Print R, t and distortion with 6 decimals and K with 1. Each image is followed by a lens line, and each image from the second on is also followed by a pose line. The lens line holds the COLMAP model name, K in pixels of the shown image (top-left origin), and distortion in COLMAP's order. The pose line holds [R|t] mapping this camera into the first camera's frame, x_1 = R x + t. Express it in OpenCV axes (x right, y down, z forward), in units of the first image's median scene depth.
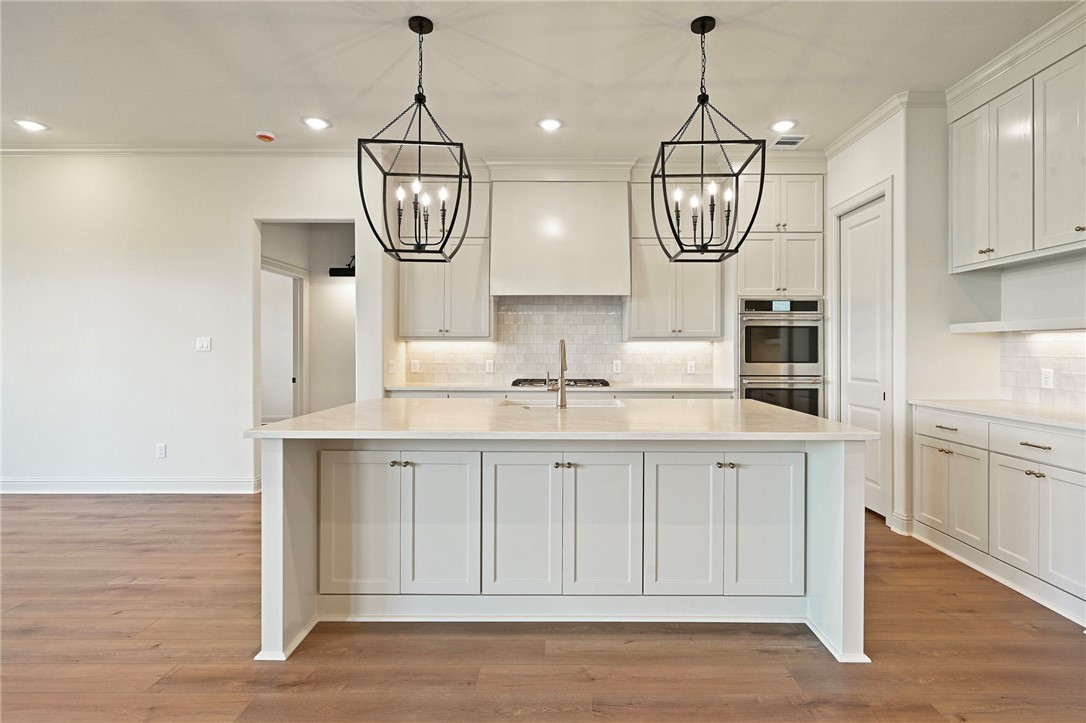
lens RADIAL K [[541.0, 0, 546.4], [0, 541.0, 348.1], [0, 0, 1]] dist [0.001810, 0.000296]
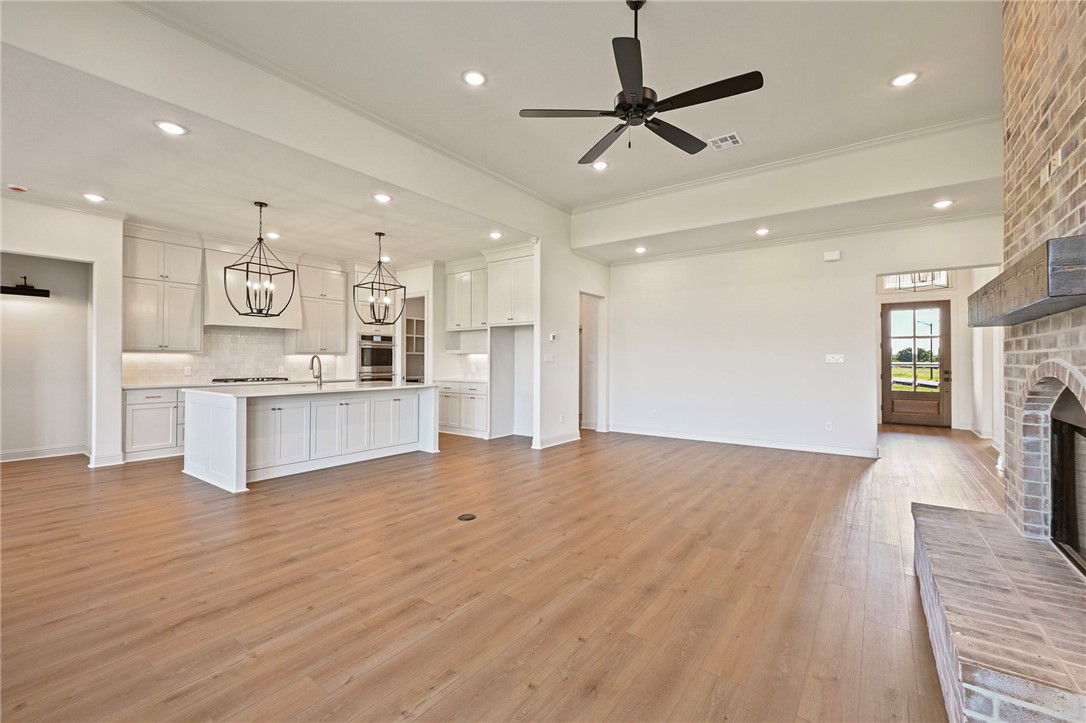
lens RADIAL K [[483.6, 0, 543.0], [0, 483.6, 361.5], [0, 0, 1]] dist [-0.000538, -0.000115]
pose [[0.602628, -0.002543, 0.798018, -0.660933], [-0.003758, 0.999975, 0.006025, -0.003965], [-0.798013, -0.006630, 0.602603, -0.619934]]
